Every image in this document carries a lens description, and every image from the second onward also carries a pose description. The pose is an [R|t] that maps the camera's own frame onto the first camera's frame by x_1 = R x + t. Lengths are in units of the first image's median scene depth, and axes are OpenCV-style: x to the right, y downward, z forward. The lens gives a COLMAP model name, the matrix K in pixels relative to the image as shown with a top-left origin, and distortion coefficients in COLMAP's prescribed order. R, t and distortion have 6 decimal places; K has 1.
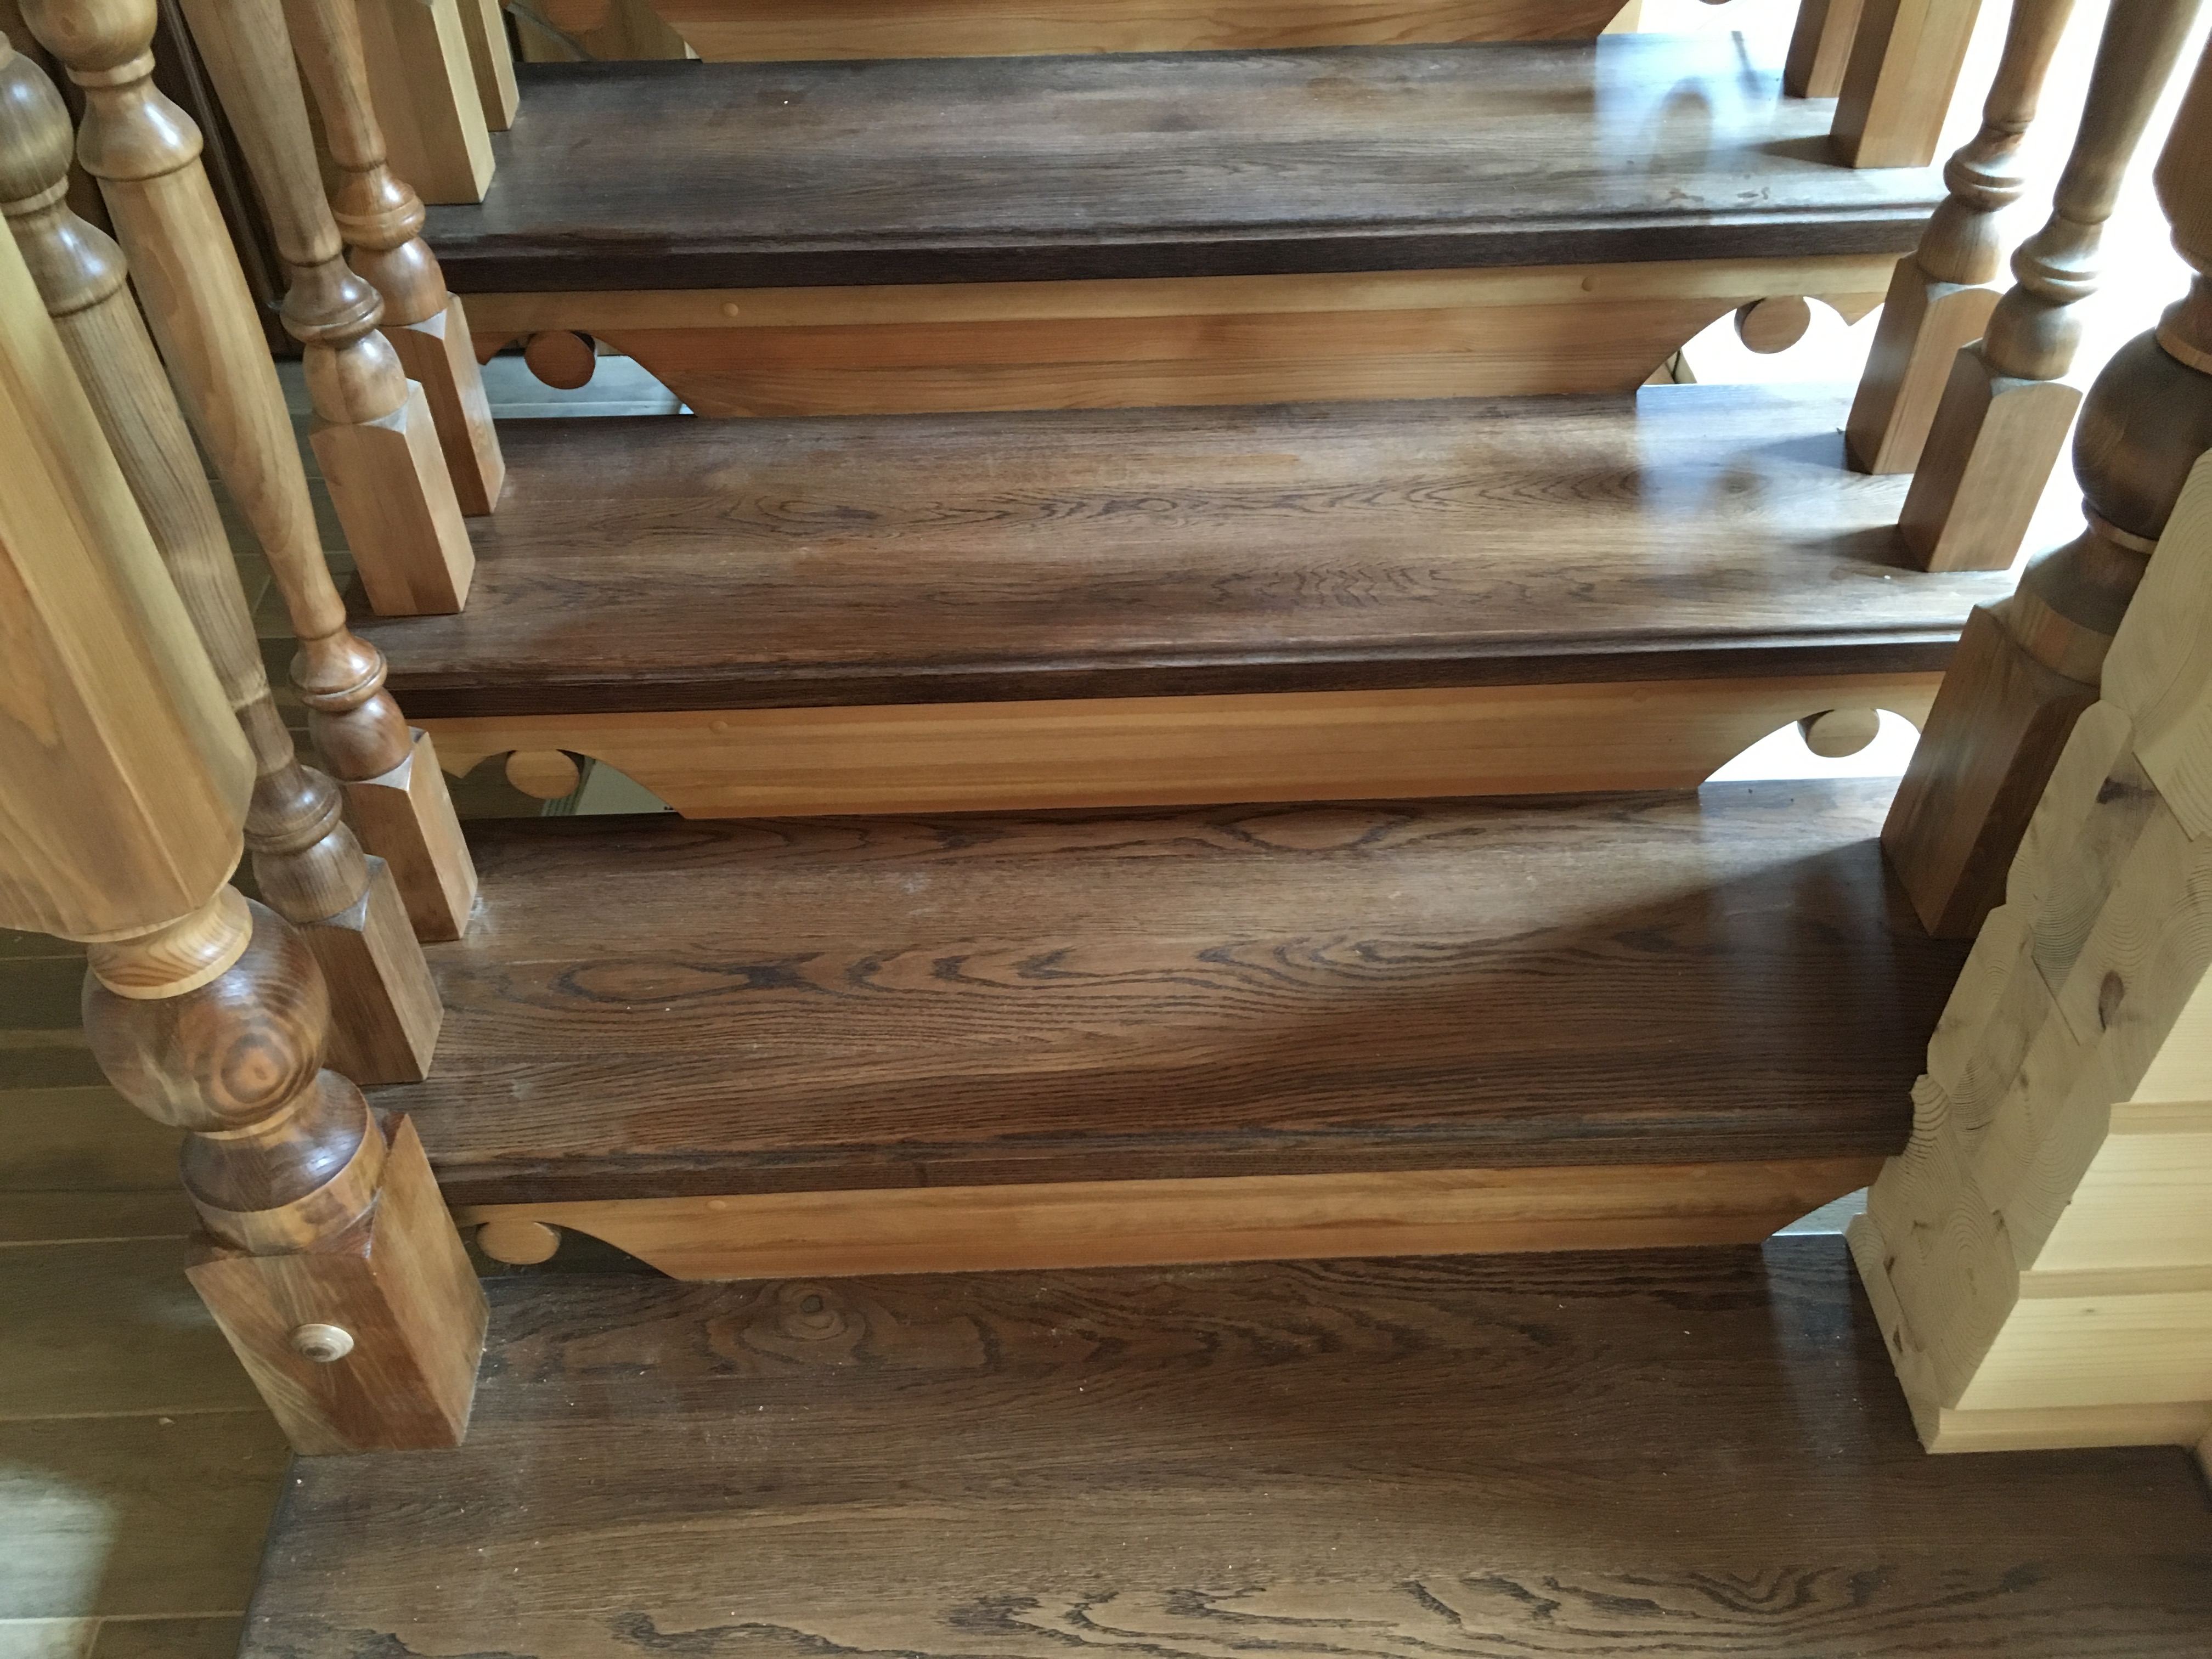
lens RADIAL K [[1897.5, 0, 1100.2], [0, 1897.5, 824.3], [0, 0, 1]] dist [0.077789, -0.104789]
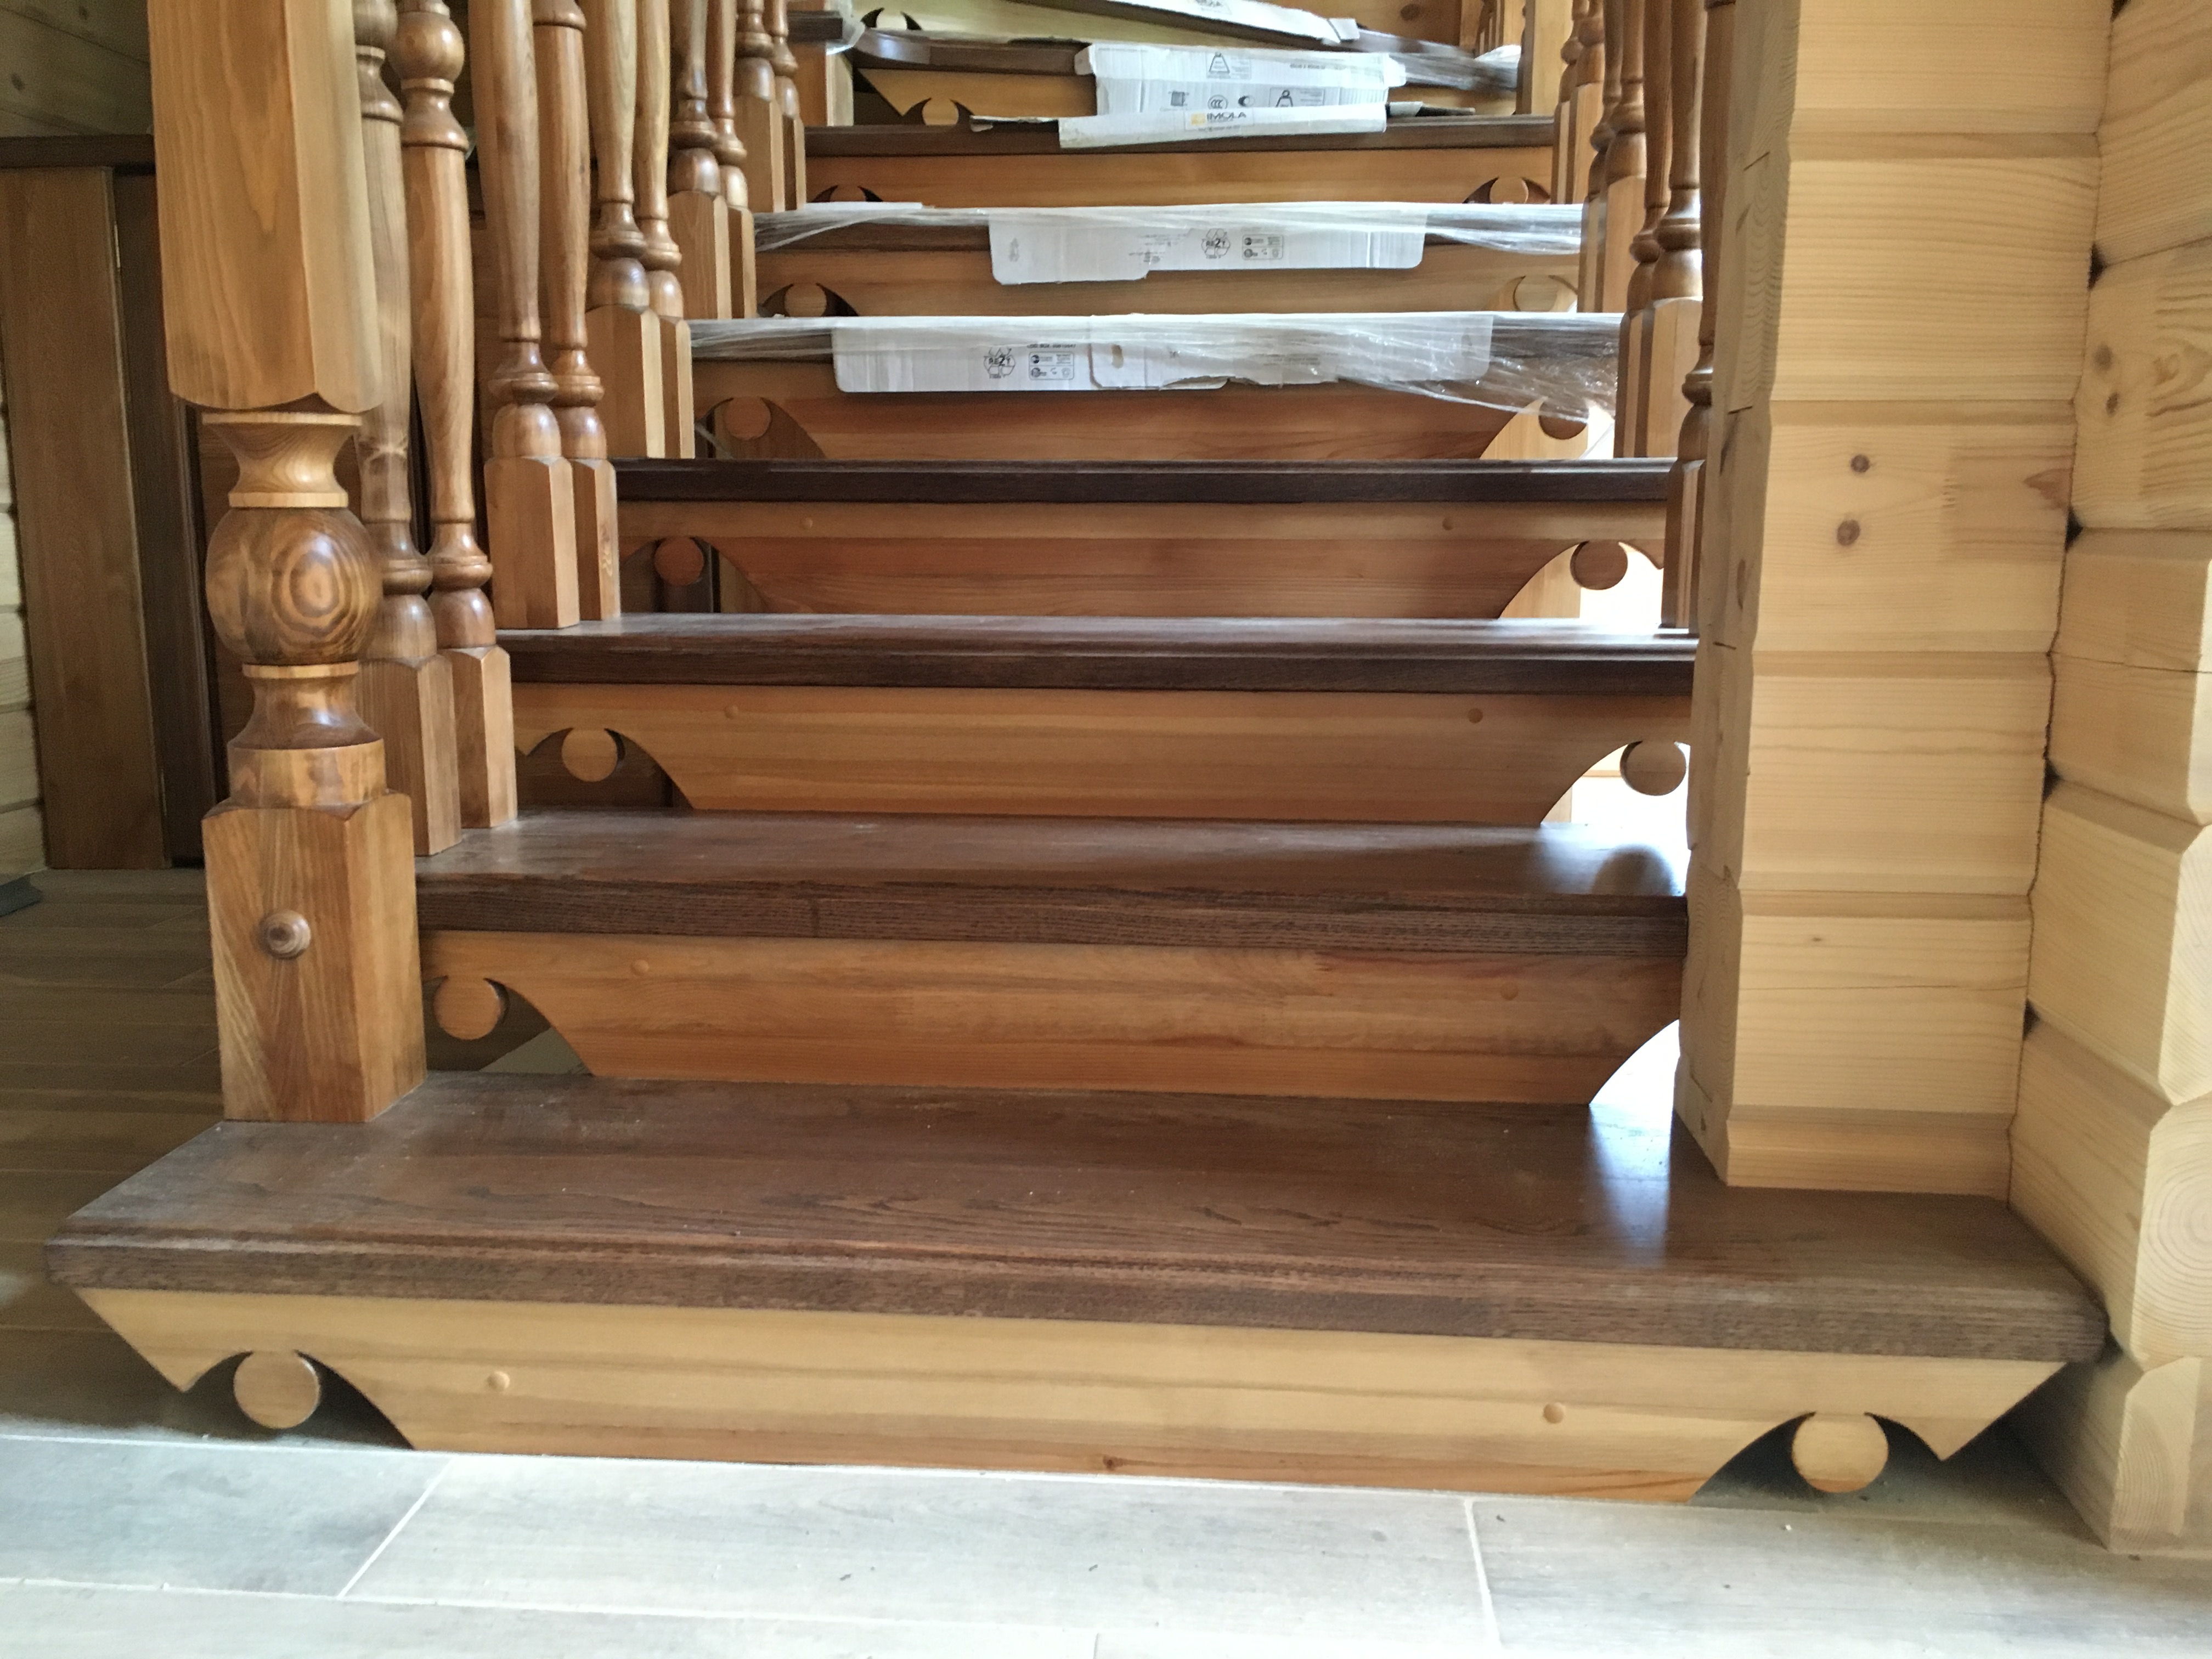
lens RADIAL K [[1897.5, 0, 1103.1], [0, 1897.5, 828.3], [0, 0, 1]] dist [0.077789, -0.104789]
pose [[0.992888, 0.031362, -0.114848, 0.189308], [-0.090741, 0.823845, -0.559505, 0.689585], [0.077069, 0.565947, 0.820831, 0.027906]]
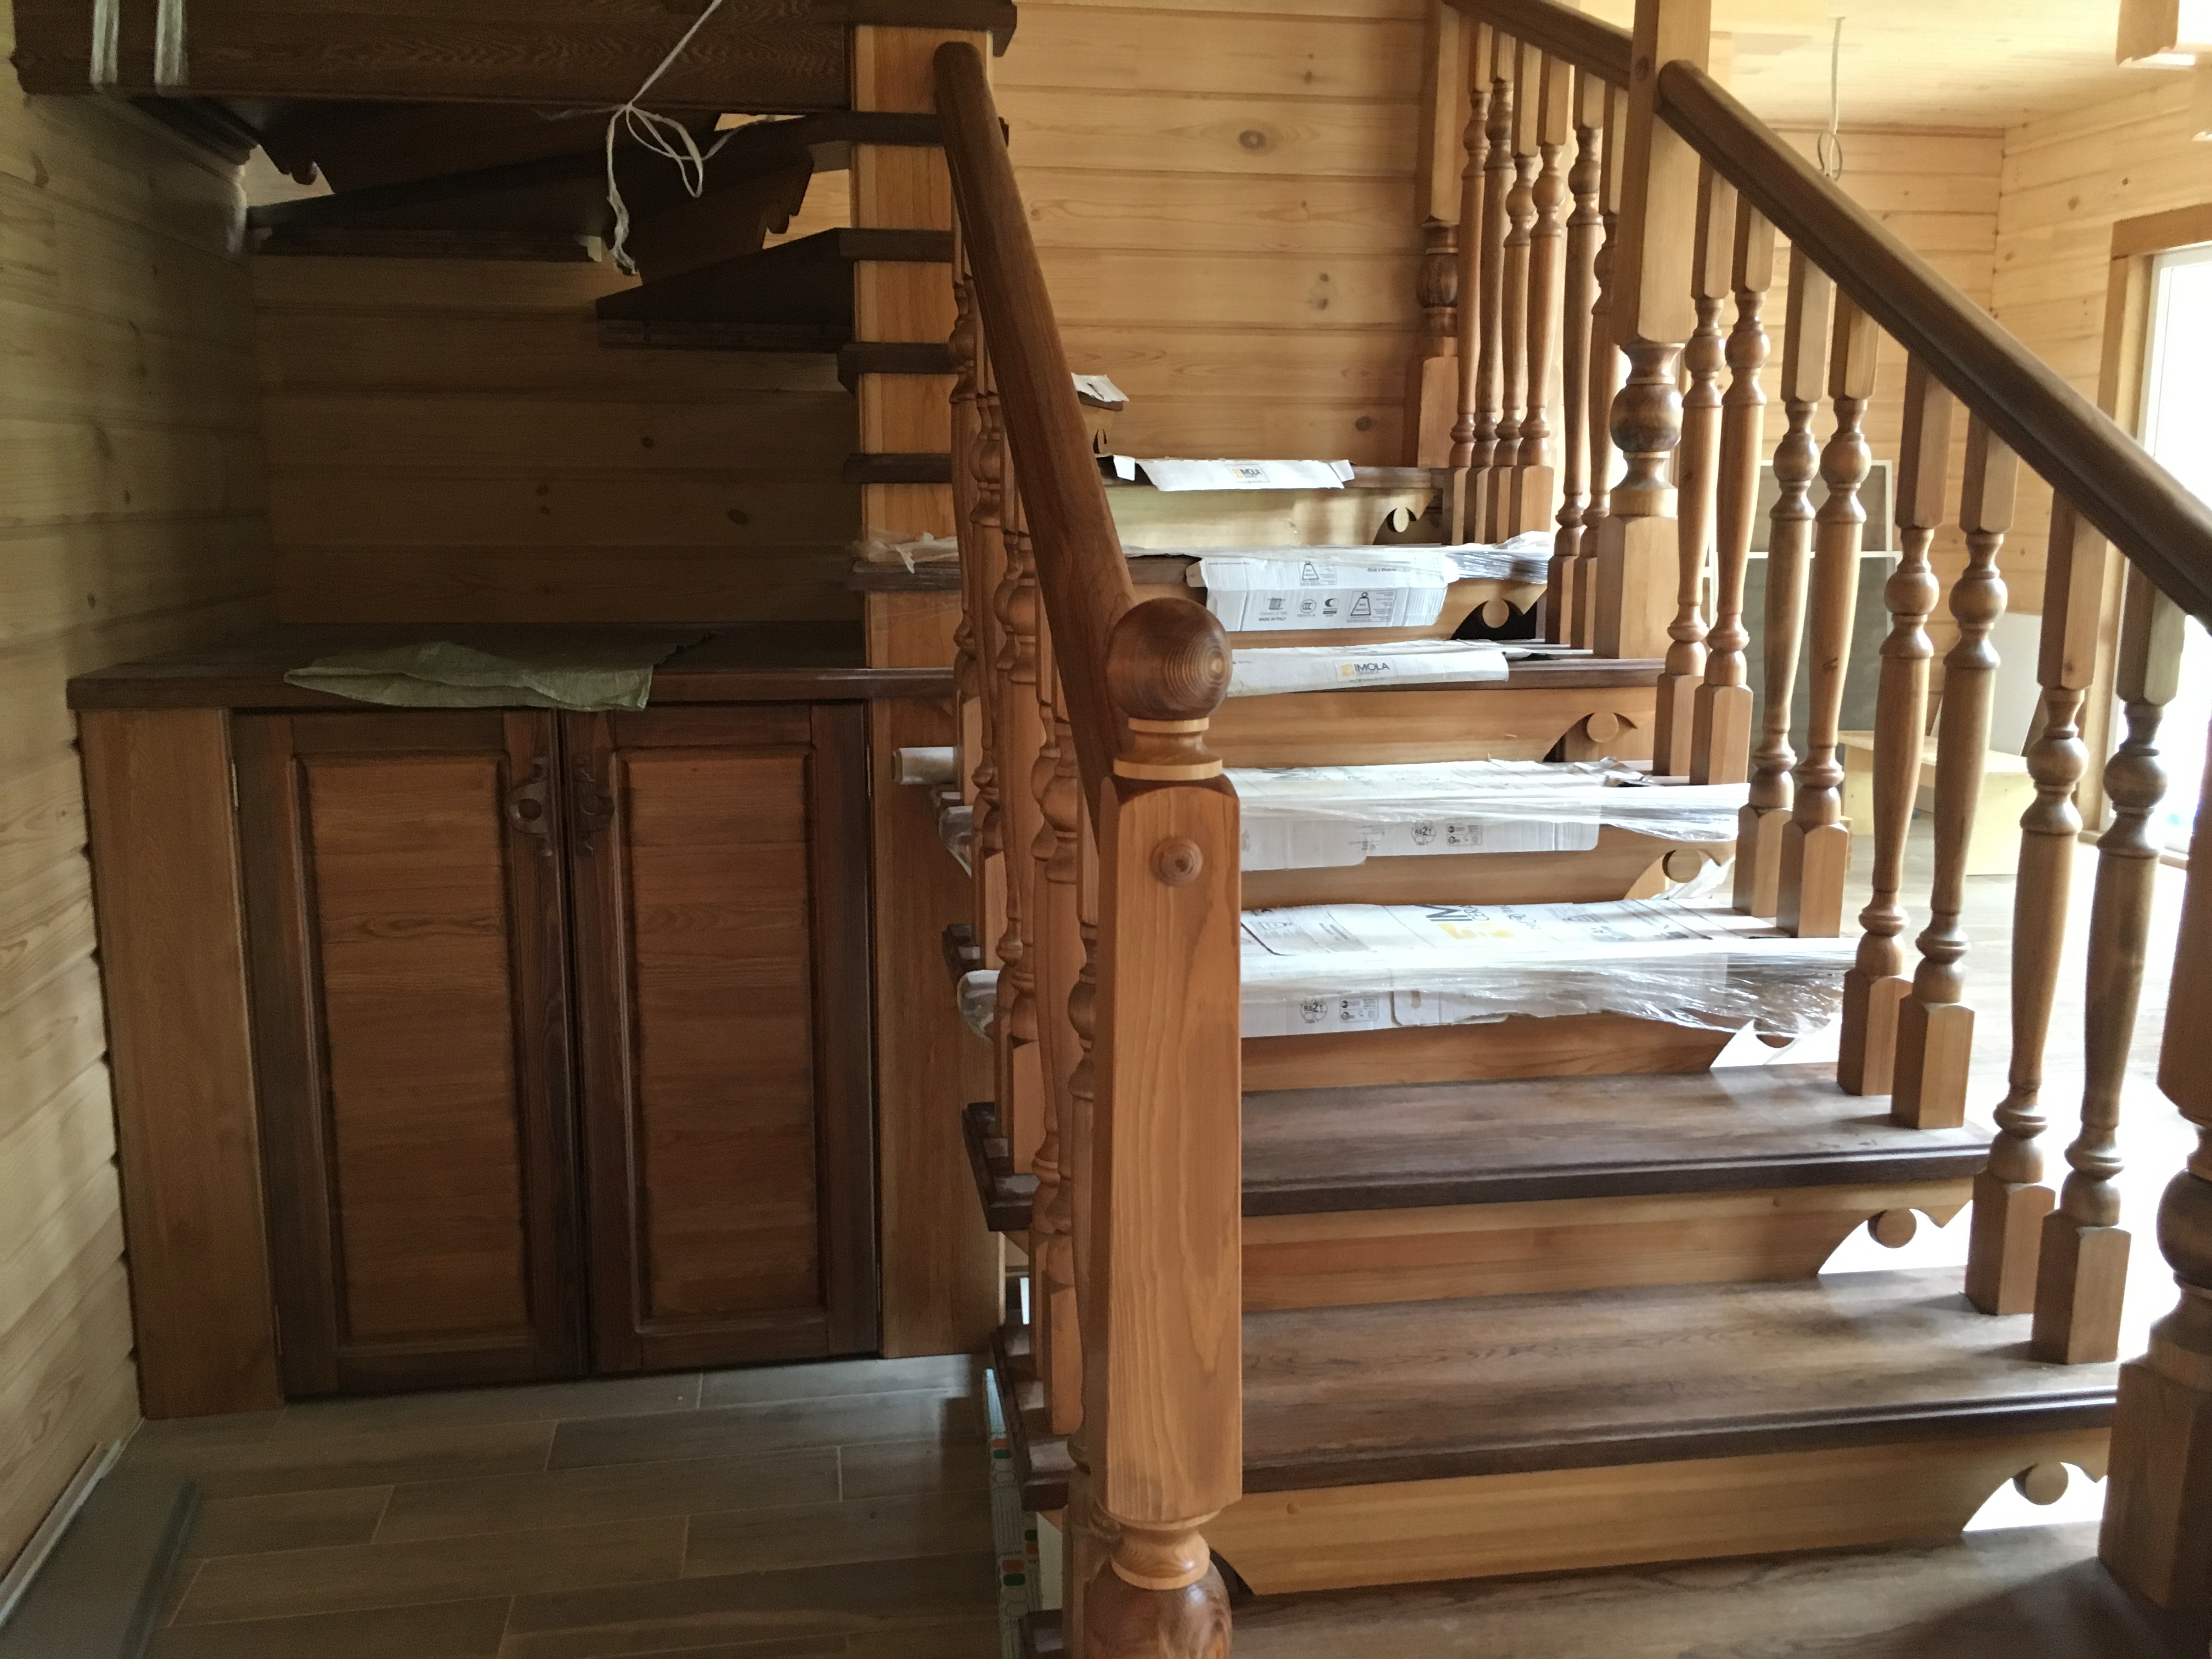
lens RADIAL K [[1897.5, 0, 1103.7], [0, 1897.5, 826.6], [0, 0, 1]] dist [0.077789, -0.104789]
pose [[0.991936, -0.008674, 0.126443, -0.503739], [0.077627, 0.830205, -0.552027, 0.291641], [-0.100186, 0.557391, 0.824183, -0.402825]]
